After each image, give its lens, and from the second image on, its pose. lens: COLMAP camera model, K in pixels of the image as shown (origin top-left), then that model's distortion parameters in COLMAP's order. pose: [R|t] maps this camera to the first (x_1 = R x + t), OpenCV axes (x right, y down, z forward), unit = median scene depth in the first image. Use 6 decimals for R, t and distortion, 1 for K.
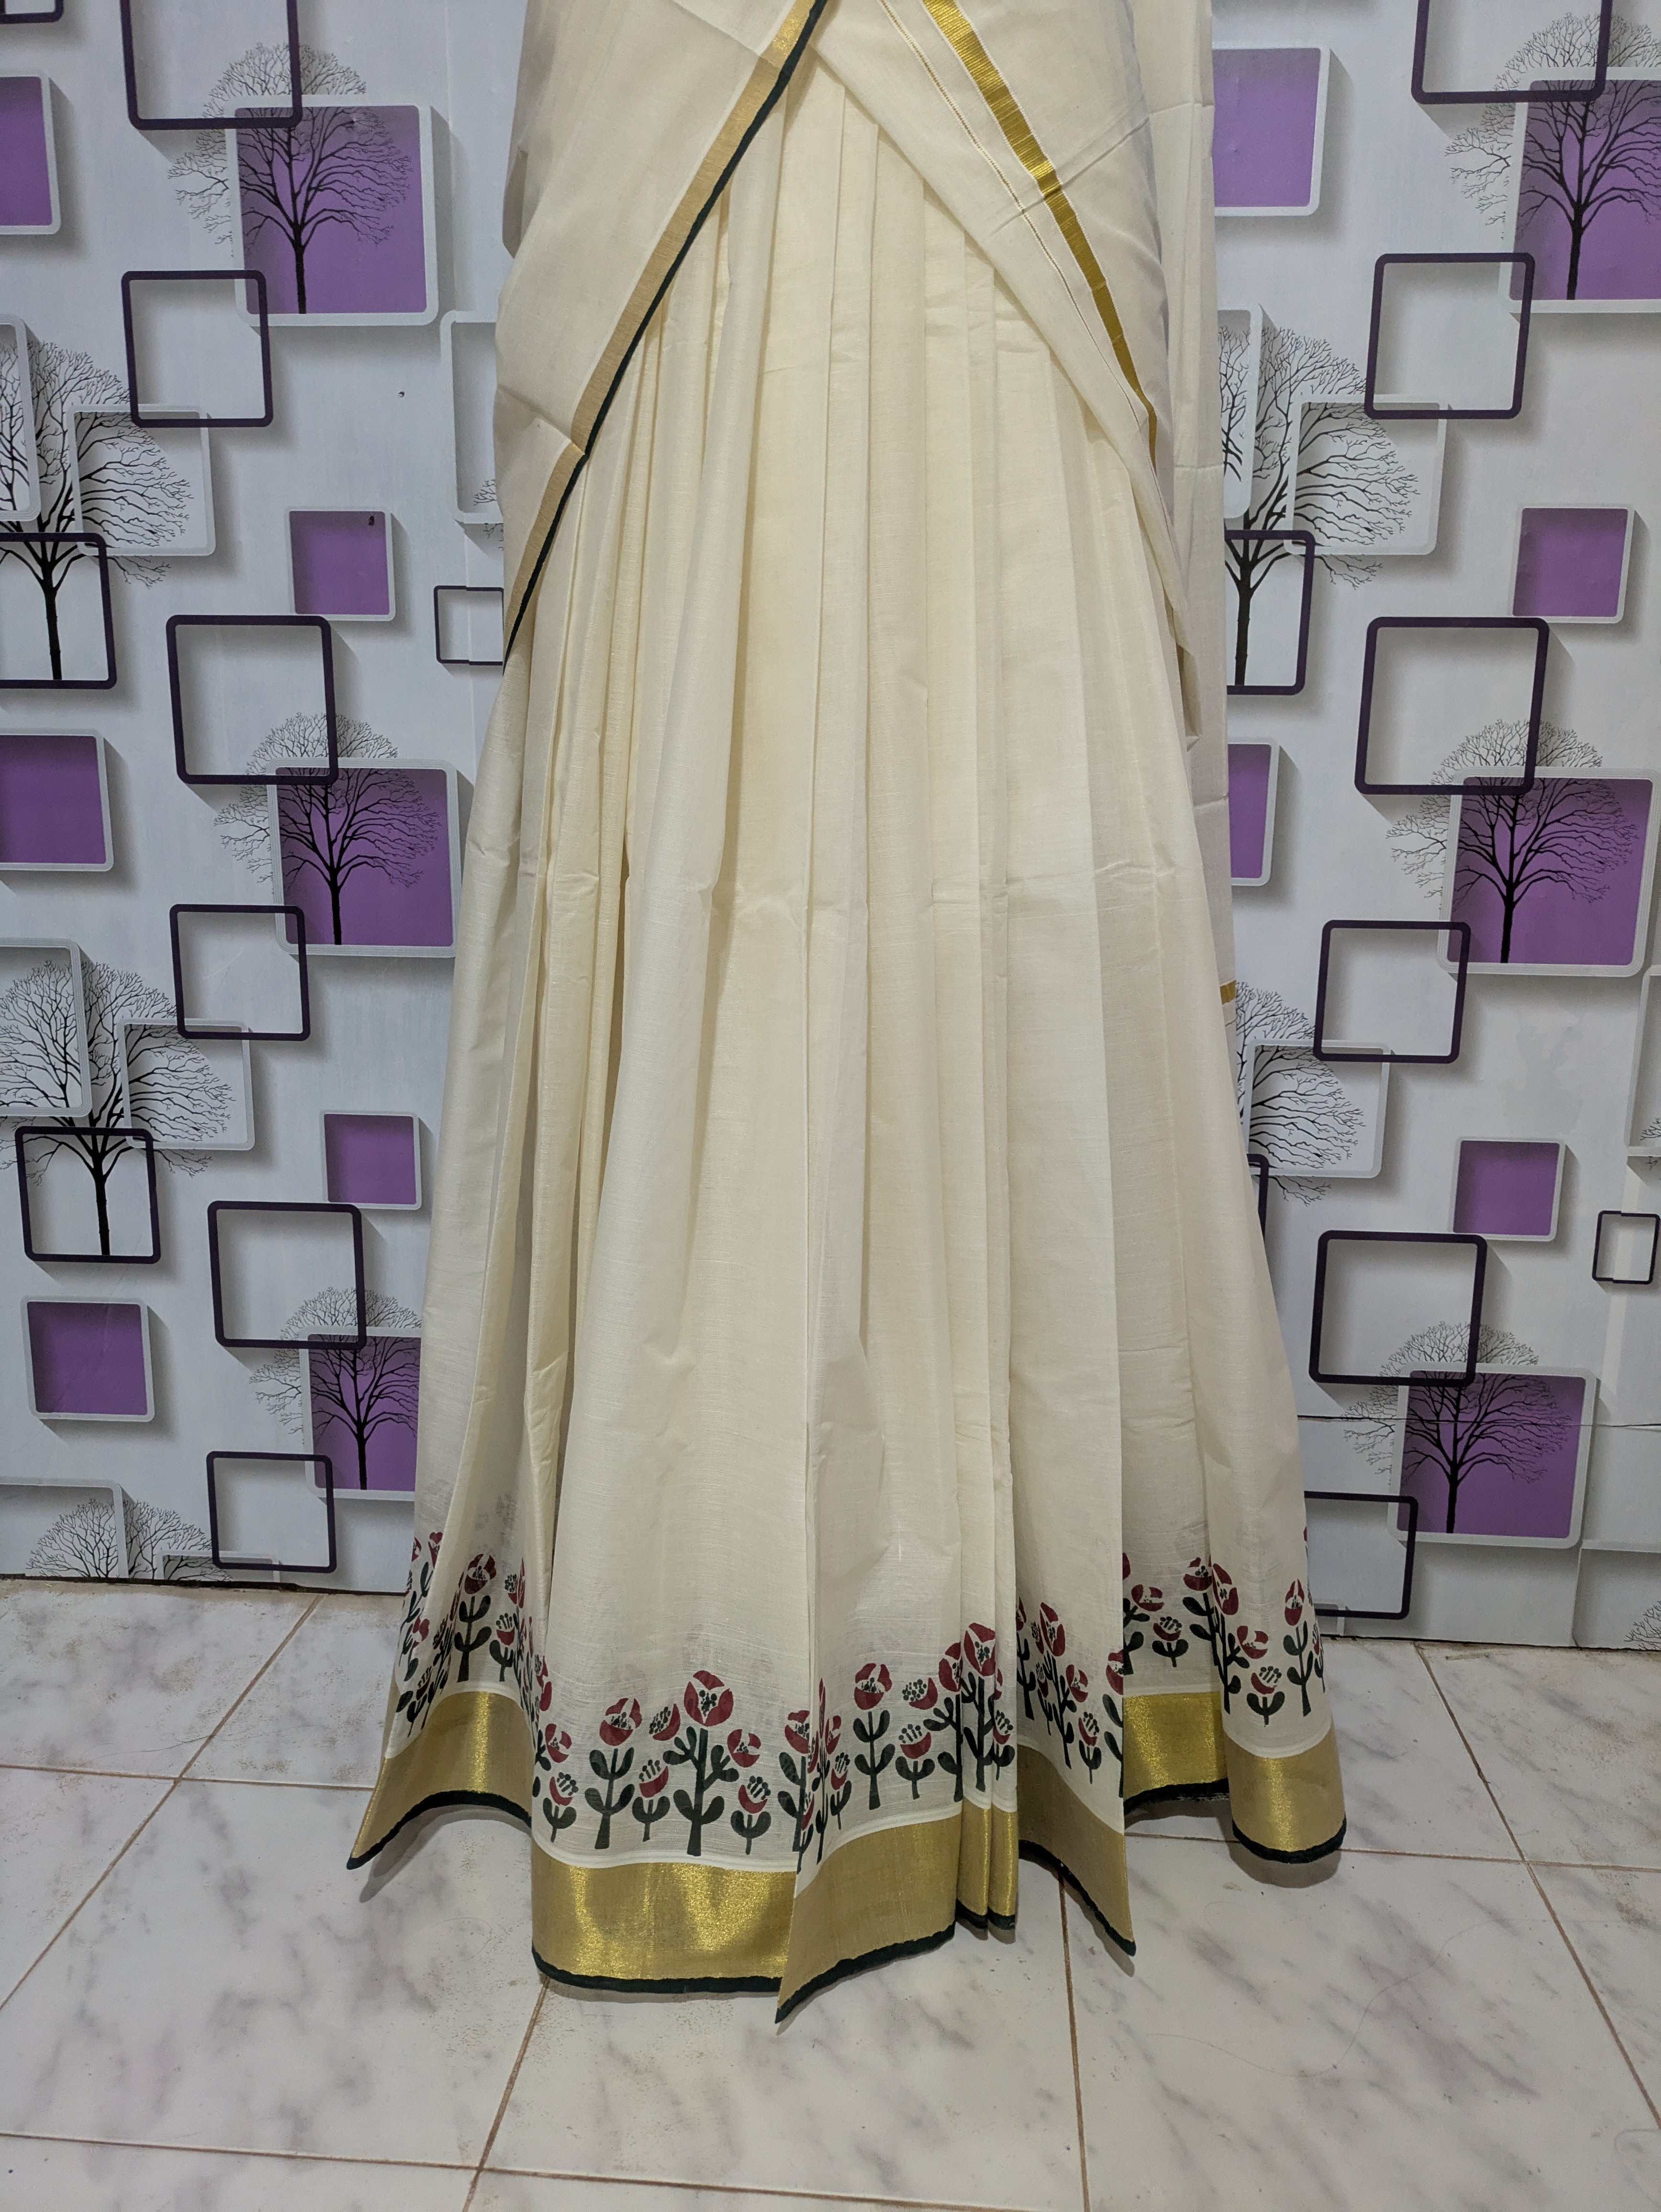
lens RADIAL K [[1656.5, 0, 815.3], [0, 1656.5, 1126.9], [0, 0, 1]] dist [0.003128, -0.017855]
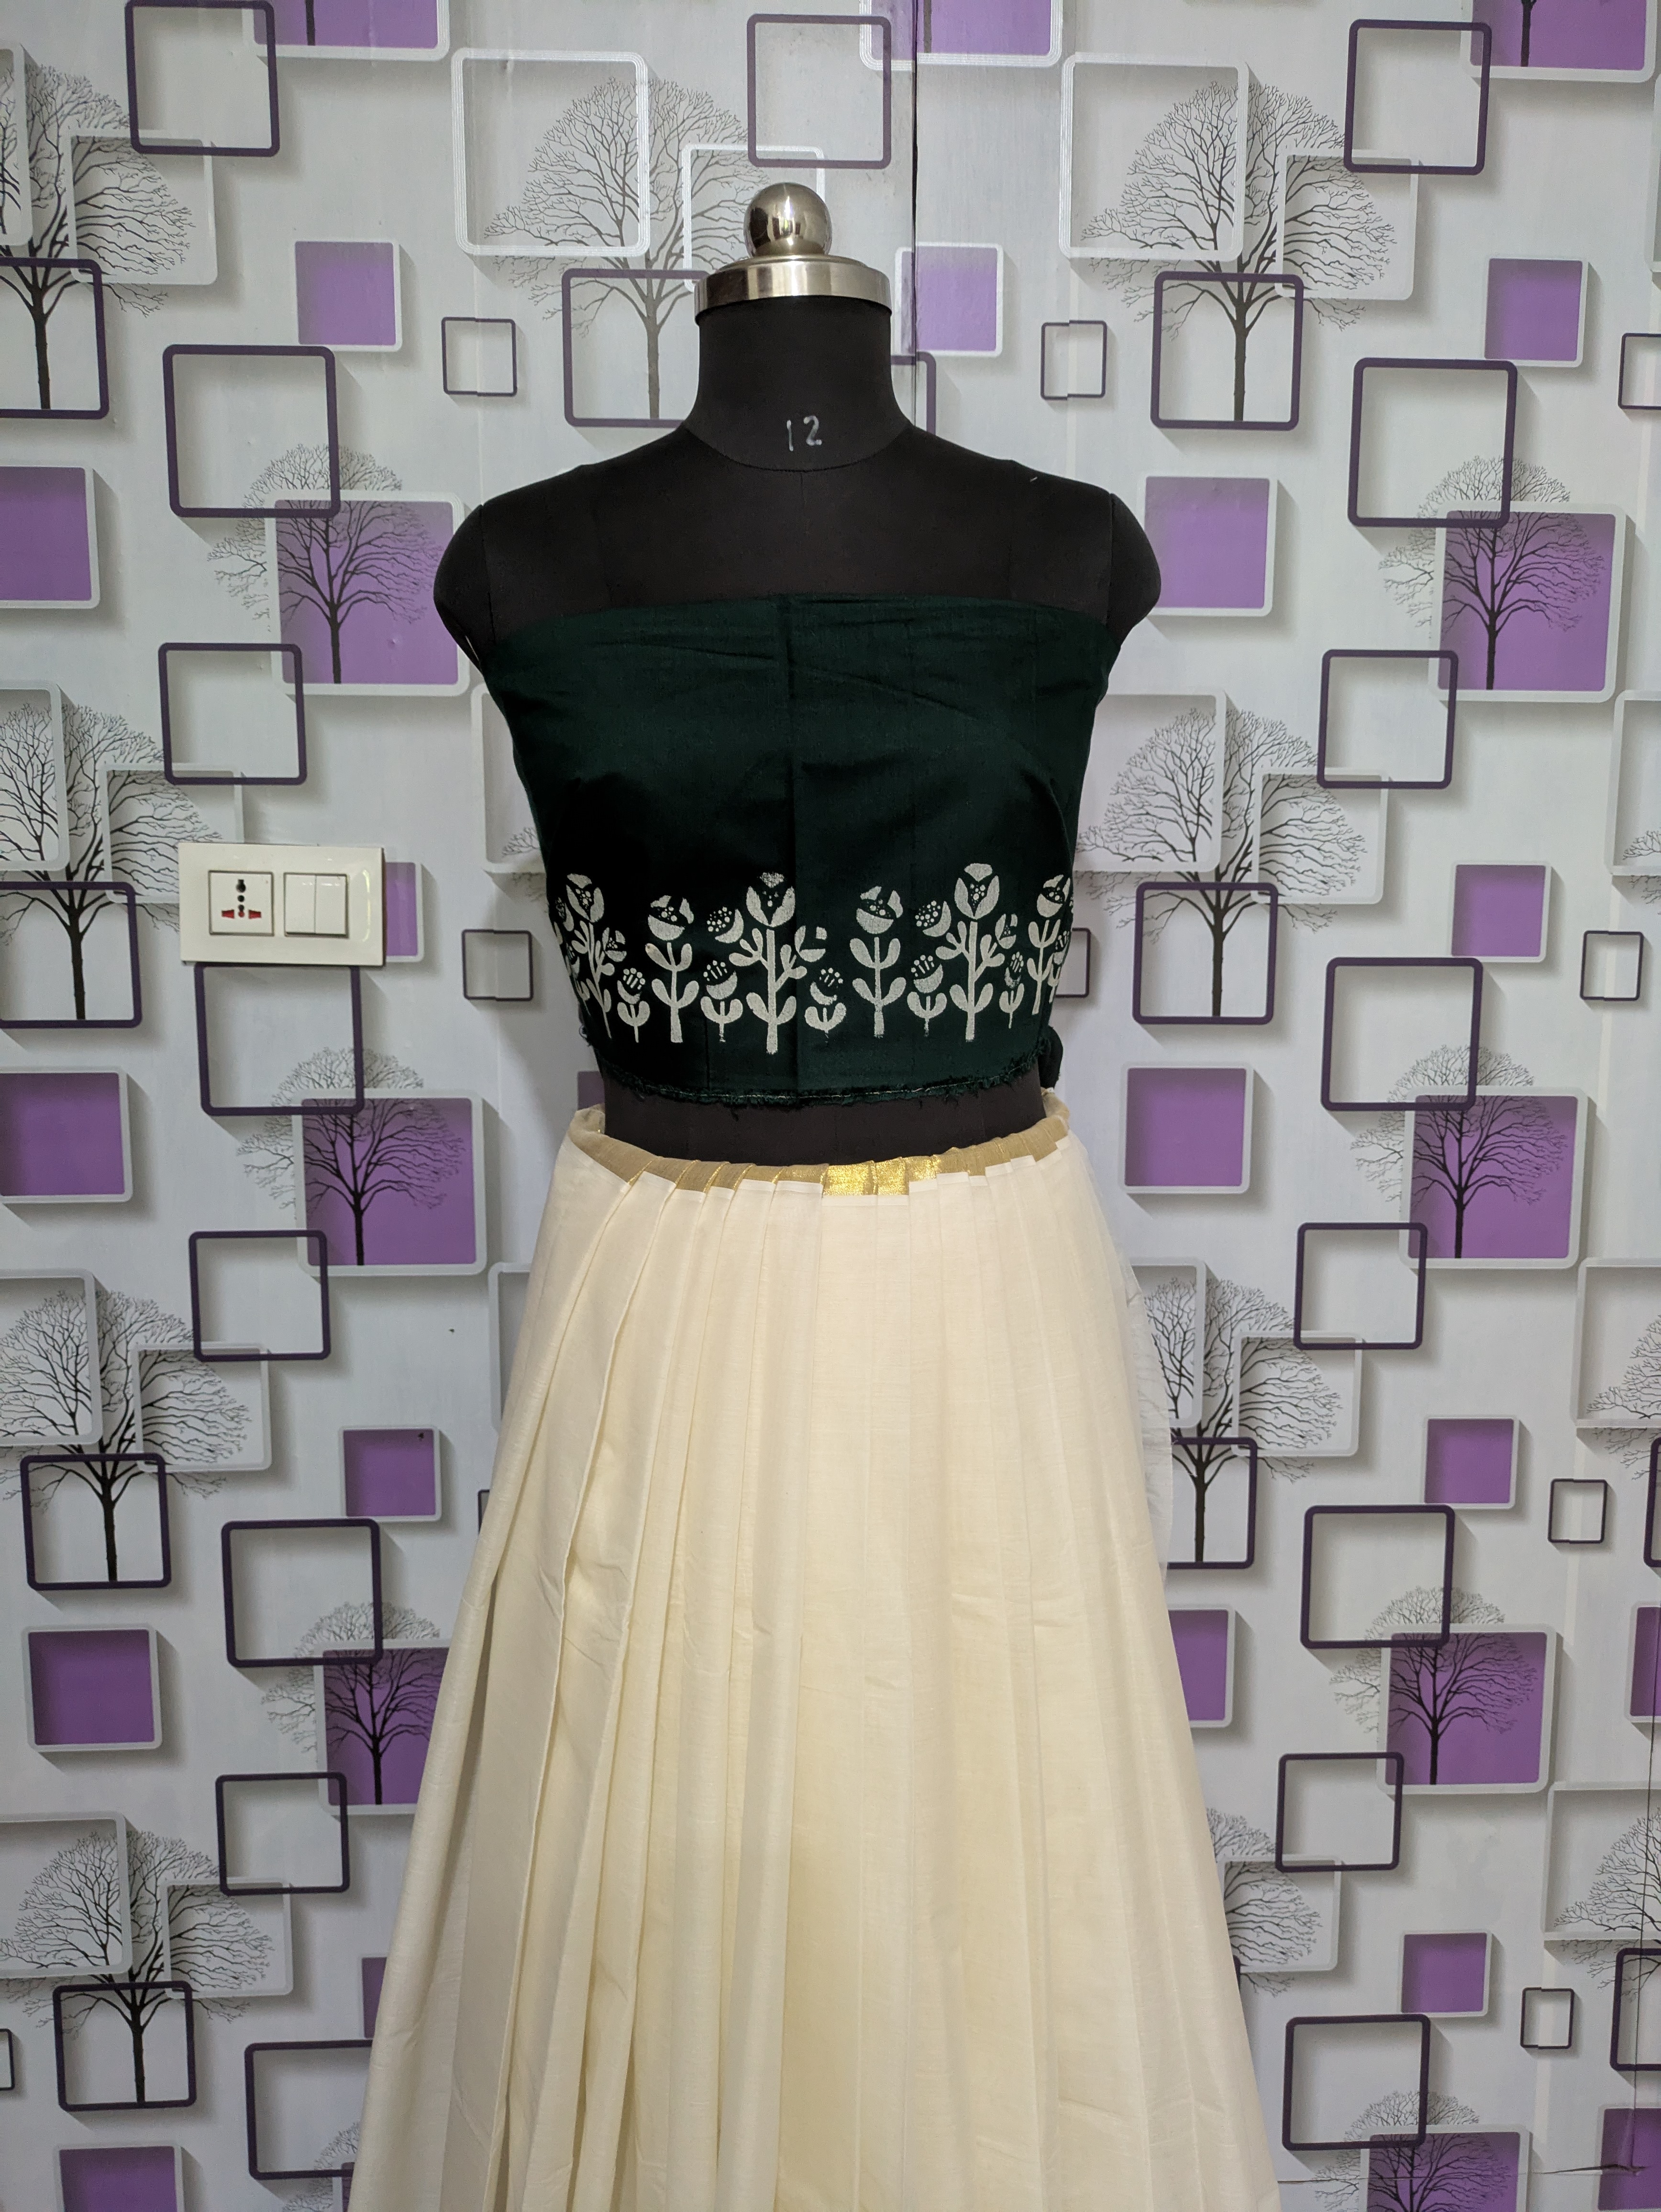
lens RADIAL K [[1656.5, 0, 871.1], [0, 1656.5, 1088.9], [0, 0, 1]] dist [0.003128, -0.017855]
pose [[0.993424, -0.018790, 0.112945, -0.094708], [0.030339, 0.994381, -0.101421, -0.494337], [-0.110404, 0.104180, 0.988412, -0.146532]]
